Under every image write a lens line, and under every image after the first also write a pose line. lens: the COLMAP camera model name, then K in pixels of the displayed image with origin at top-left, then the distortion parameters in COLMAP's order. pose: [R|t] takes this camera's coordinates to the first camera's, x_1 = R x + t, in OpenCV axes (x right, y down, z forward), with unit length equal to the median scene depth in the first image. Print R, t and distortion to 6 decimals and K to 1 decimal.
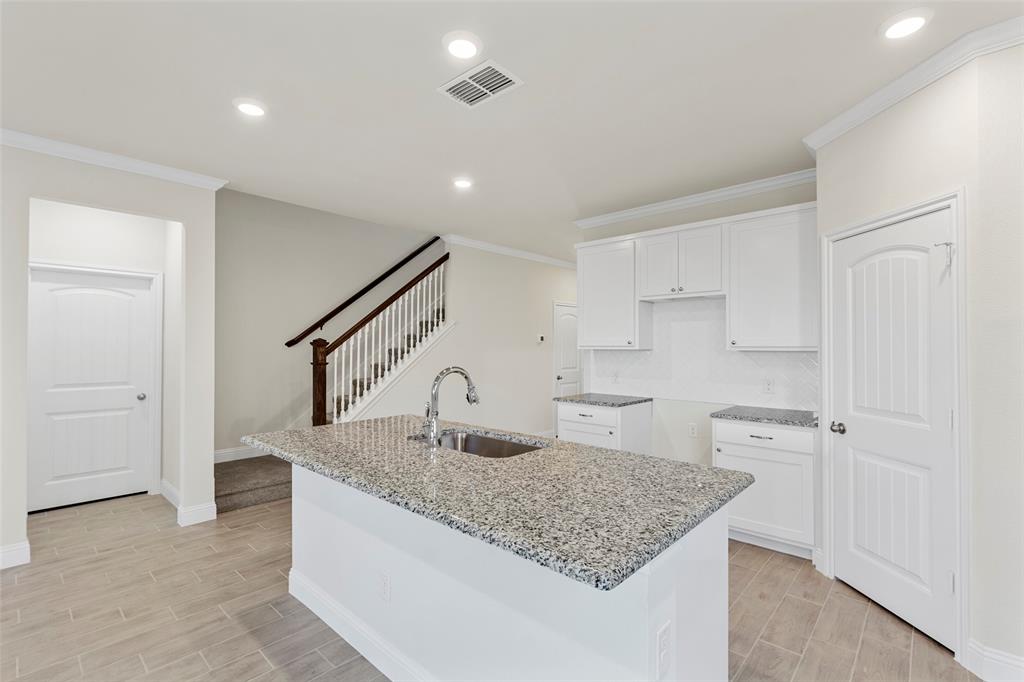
lens RADIAL K [[480.5, 0, 512.0], [0, 480.5, 341.0], [0, 0, 1]] dist [0.001652, 0.000091]
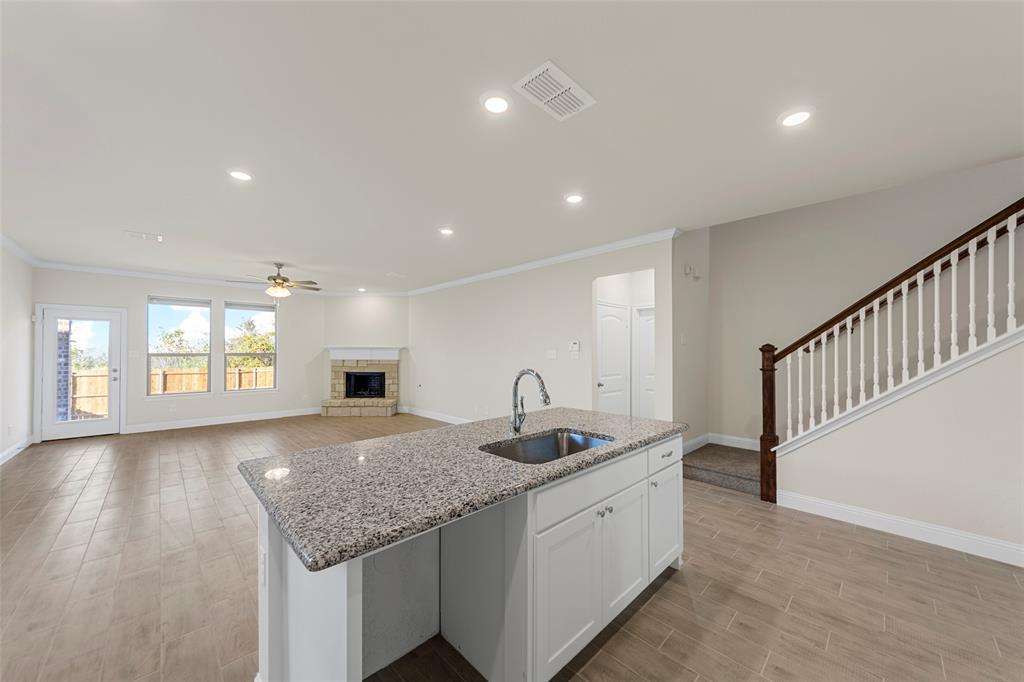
lens RADIAL K [[366.7, 0, 513.6], [0, 366.7, 347.0], [0, 0, 1]] dist [0.021426, -0.006516]
pose [[-0.073425, -0.011173, -0.997238, 0.396670], [0.006882, 0.999908, -0.011710, 0.005072], [0.997277, -0.007723, -0.073341, 0.535425]]
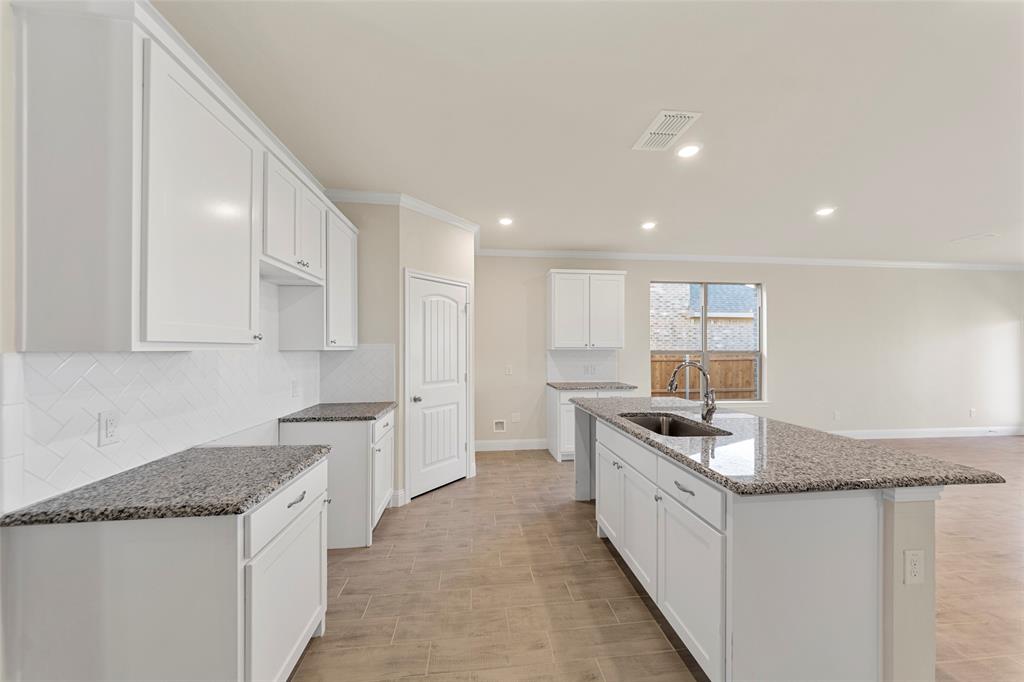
lens RADIAL K [[360.4, 0, 513.4], [0, 360.4, 343.8], [0, 0, 1]] dist [0.047901, -0.006186]
pose [[-0.753258, 0.003998, 0.657714, -0.211094], [-0.012077, 0.999729, -0.019908, 0.014755], [-0.657615, -0.022940, -0.753005, 1.071746]]
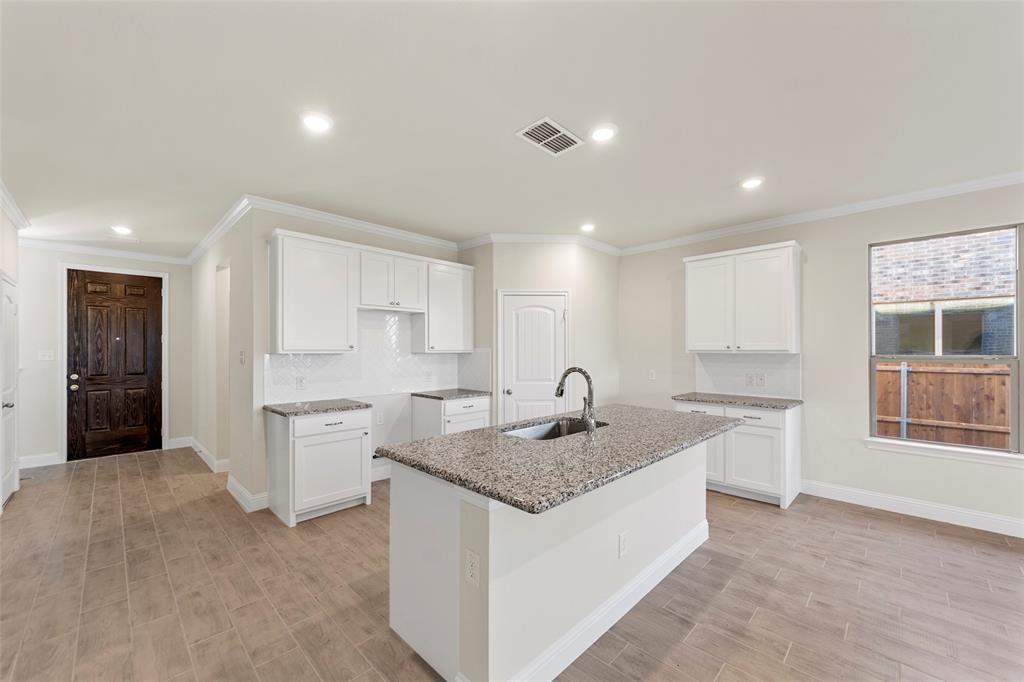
lens RADIAL K [[400.0, 0, 536.2], [0, 400.0, 351.5], [0, 0, 1]] dist [0.017495, -0.000053]
pose [[-0.011722, -0.008237, 0.999897, -0.604924], [-0.010982, 0.999907, 0.008108, 0.002255], [-0.999871, -0.010886, -0.011812, 0.578207]]
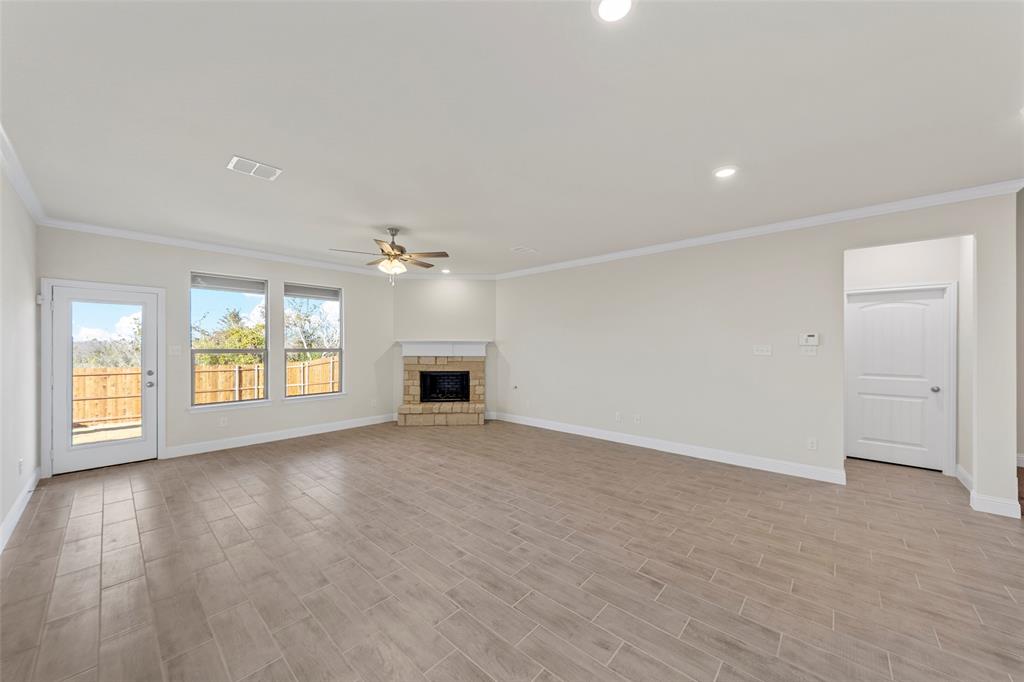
lens RADIAL K [[357.9, 0, 516.9], [0, 357.9, 344.0], [0, 0, 1]] dist [-0.011287, 0.000202]
pose [[0.026559, -0.004008, -0.999639, 0.107580], [0.007848, 0.999962, -0.003801, -0.000889], [0.999616, -0.007745, 0.026589, -0.082555]]
